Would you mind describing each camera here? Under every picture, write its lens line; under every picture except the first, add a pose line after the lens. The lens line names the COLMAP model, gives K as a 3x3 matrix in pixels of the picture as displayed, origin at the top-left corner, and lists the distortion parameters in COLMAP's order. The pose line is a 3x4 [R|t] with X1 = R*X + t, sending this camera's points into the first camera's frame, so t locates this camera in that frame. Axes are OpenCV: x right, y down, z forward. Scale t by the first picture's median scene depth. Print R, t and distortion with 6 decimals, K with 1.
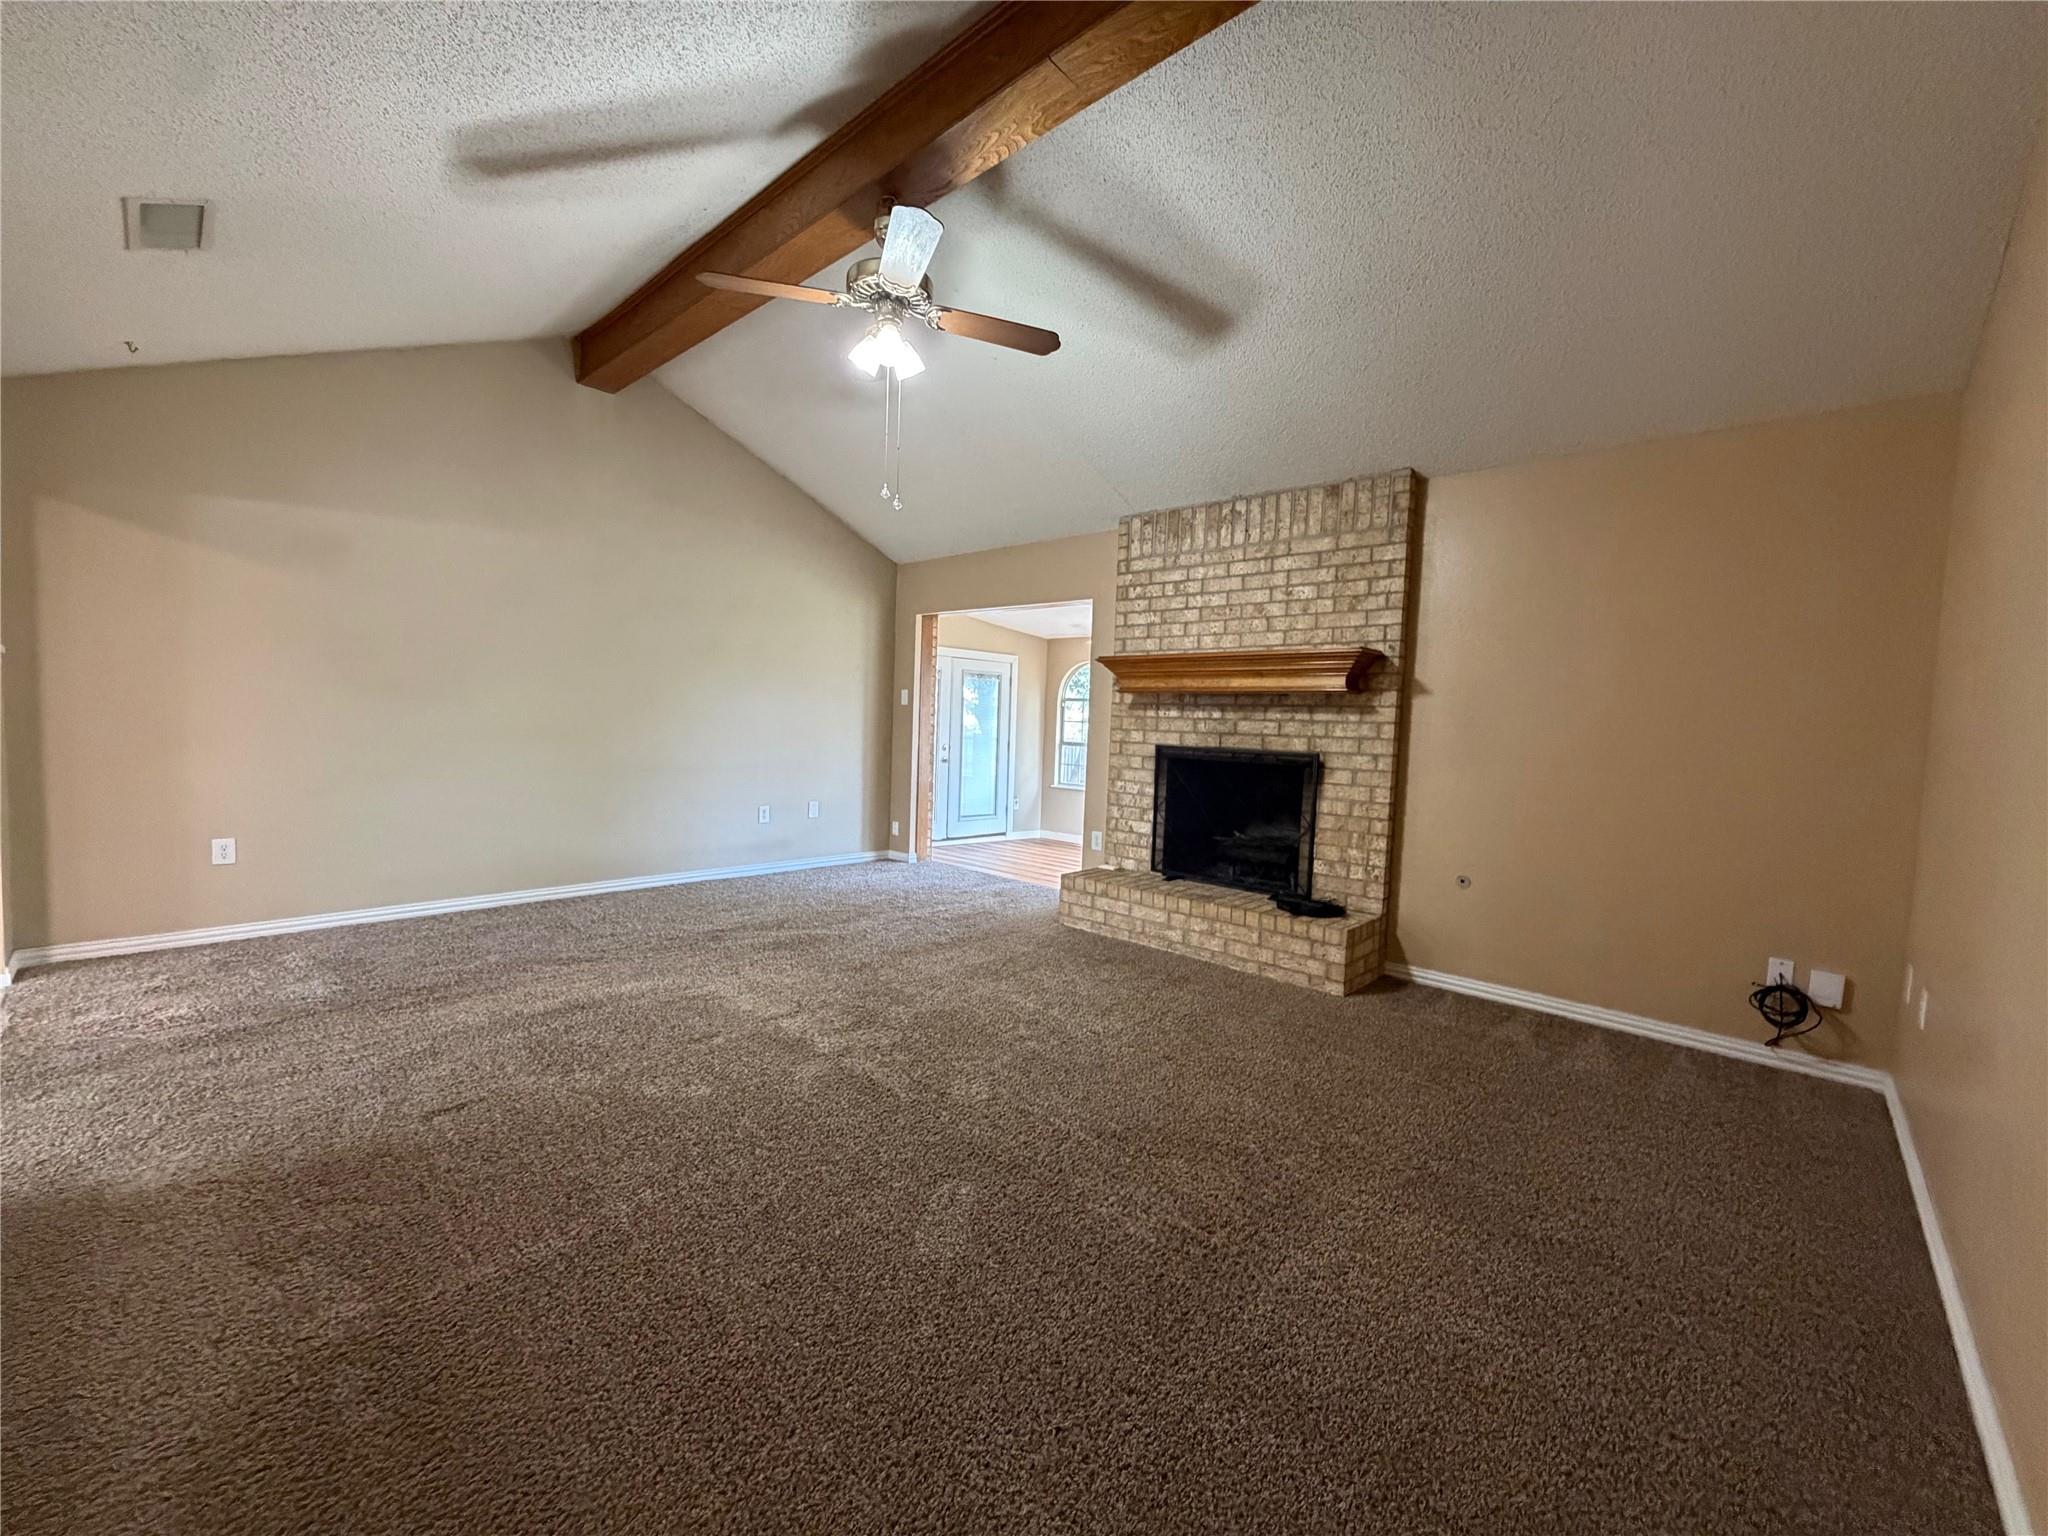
lens RADIAL K [[818.0, 0, 1018.1], [0, 818.0, 759.3], [0, 0, 1]] dist [-0.000181, -0.000314]
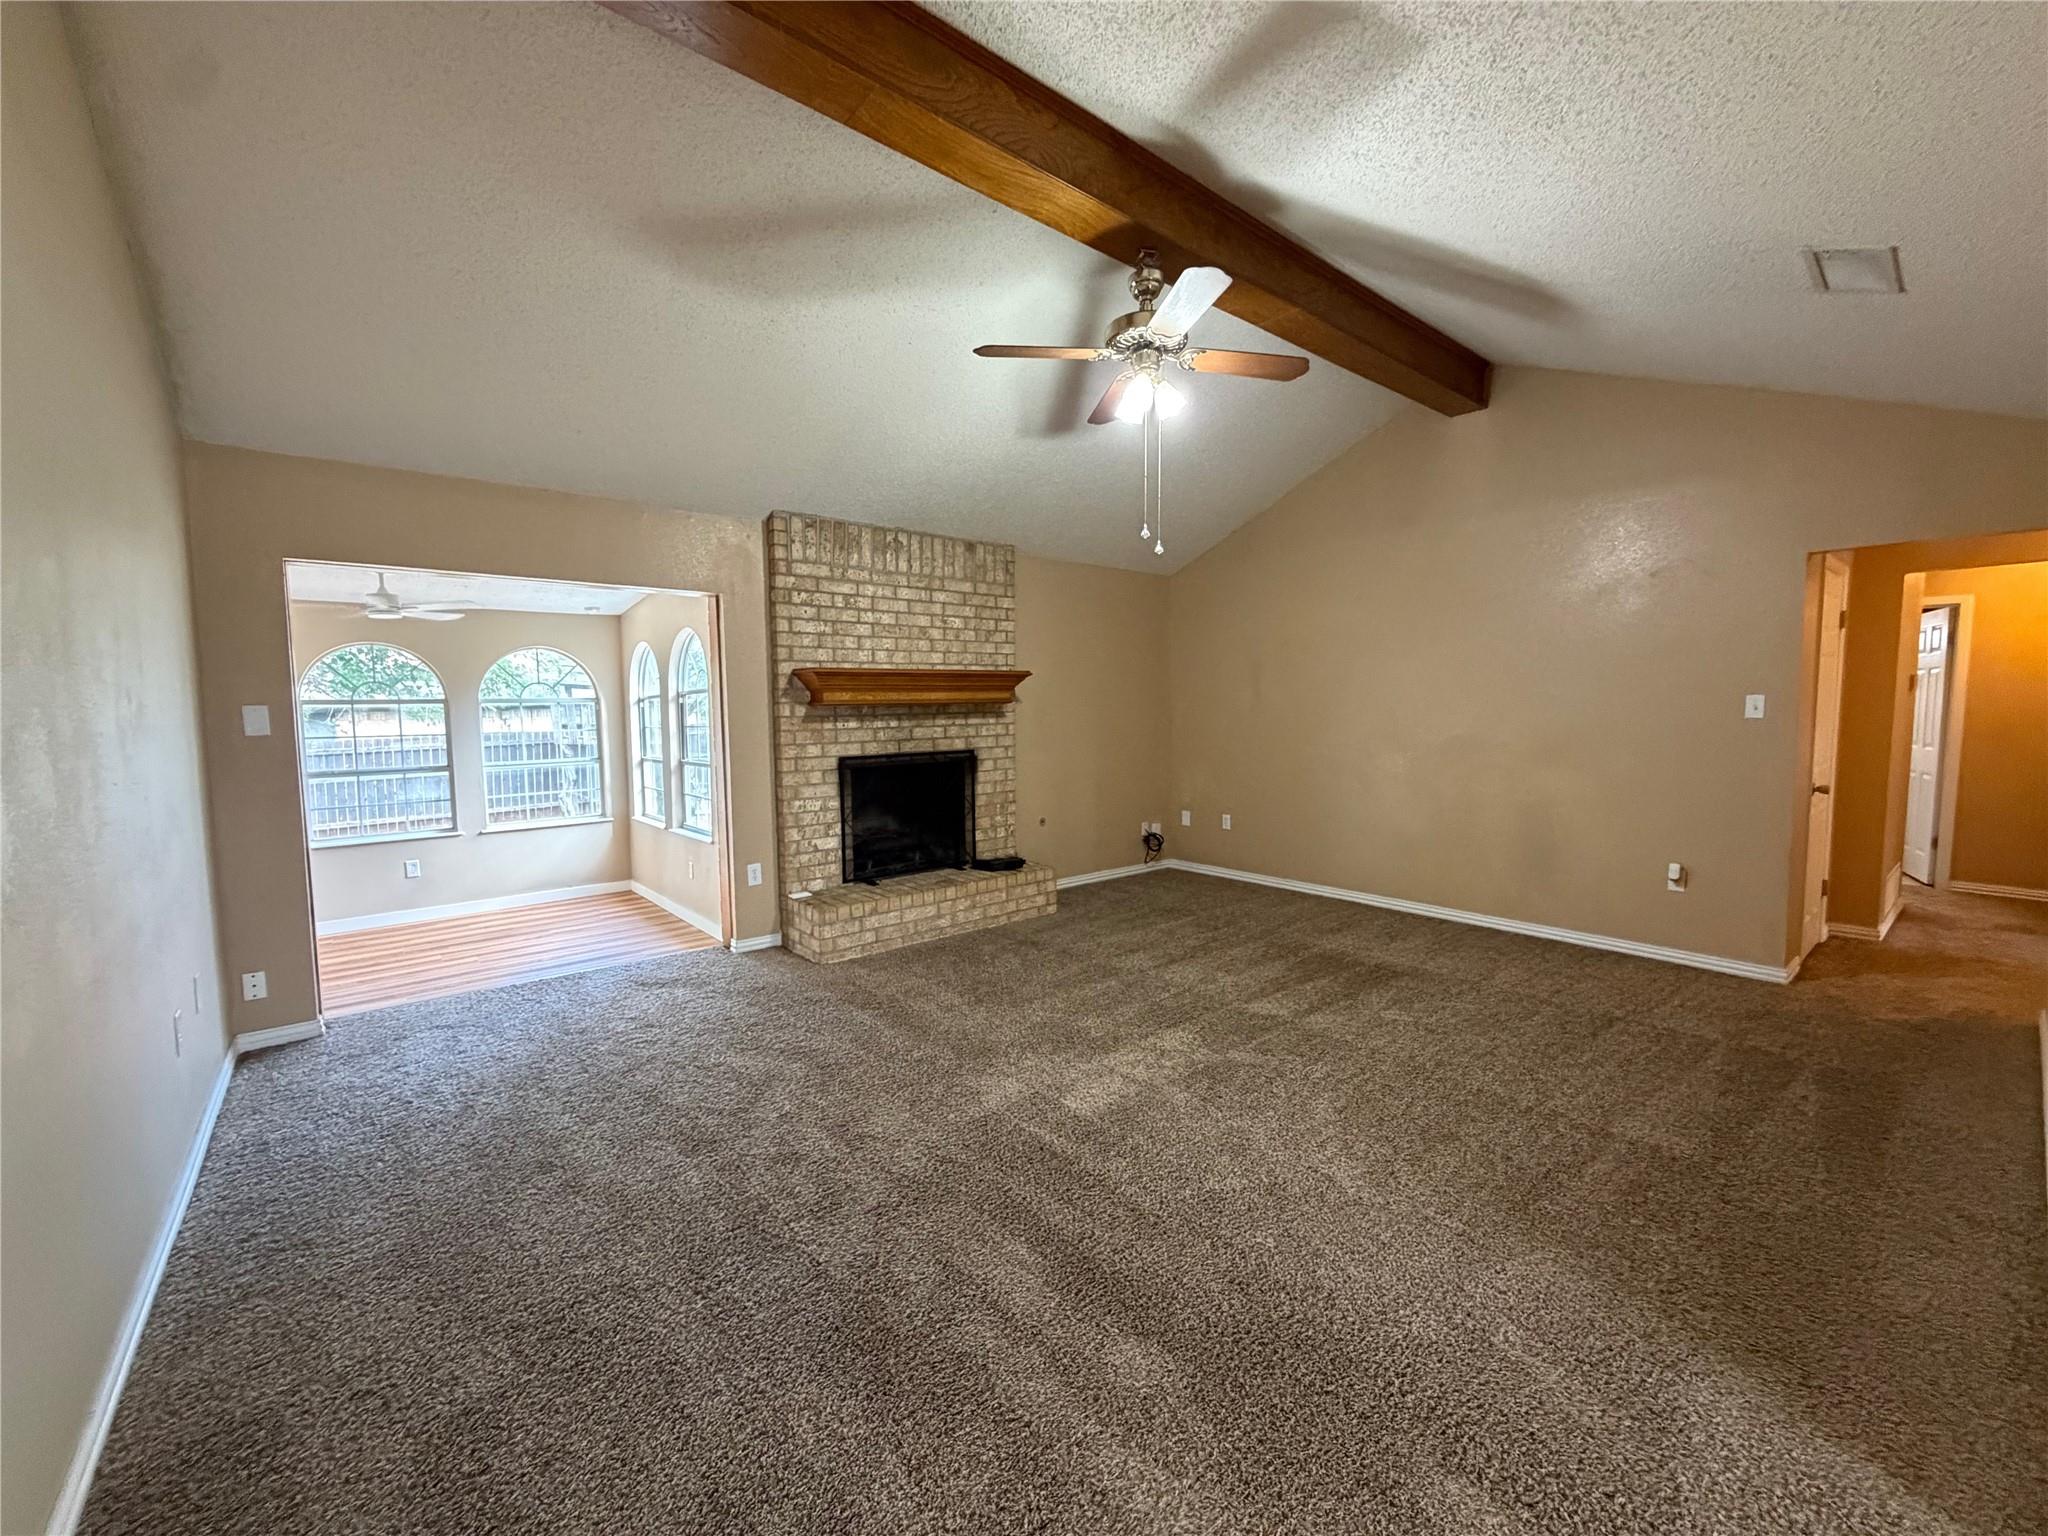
lens RADIAL K [[818.0, 0, 1014.0], [0, 818.0, 759.1], [0, 0, 1]] dist [-0.000181, -0.000314]
pose [[0.131860, -0.100107, 0.986201, -0.831476], [0.067888, 0.993464, 0.091767, -0.097706], [-0.988941, 0.054851, 0.137794, 0.695317]]
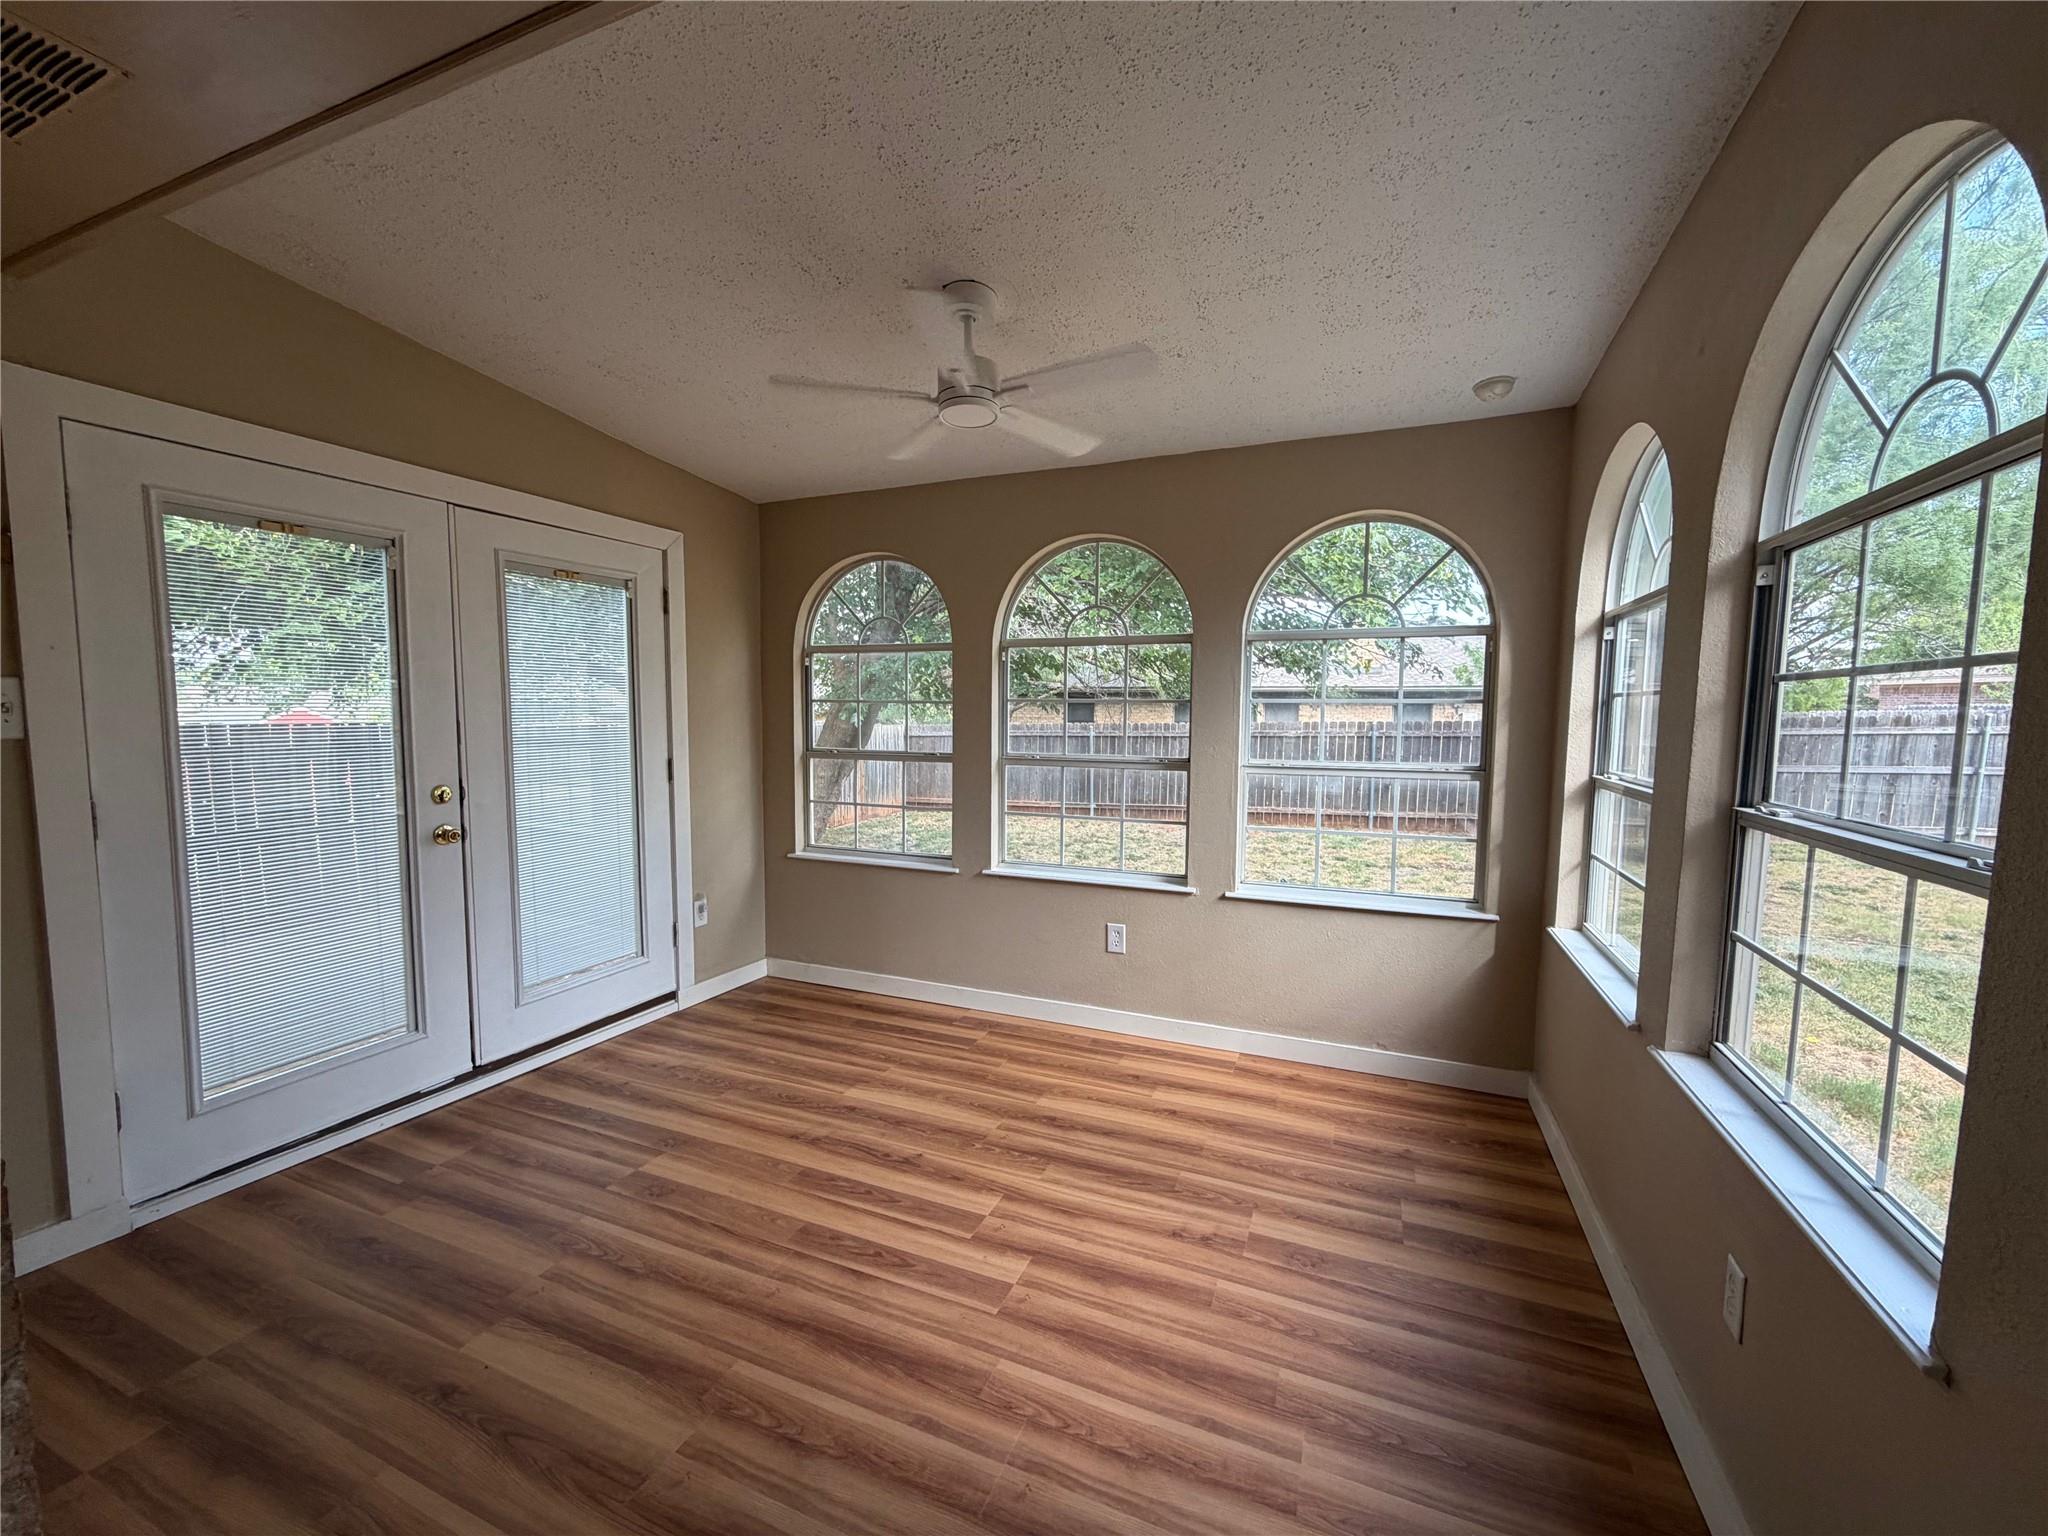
lens RADIAL K [[818.0, 0, 1018.6], [0, 818.0, 773.5], [0, 0, 1]] dist [-0.000181, -0.000314]
pose [[0.935904, -0.055483, 0.347859, 0.015543], [0.041056, 0.997969, 0.048715, -0.054036], [-0.349856, -0.031310, 0.936280, 1.202609]]
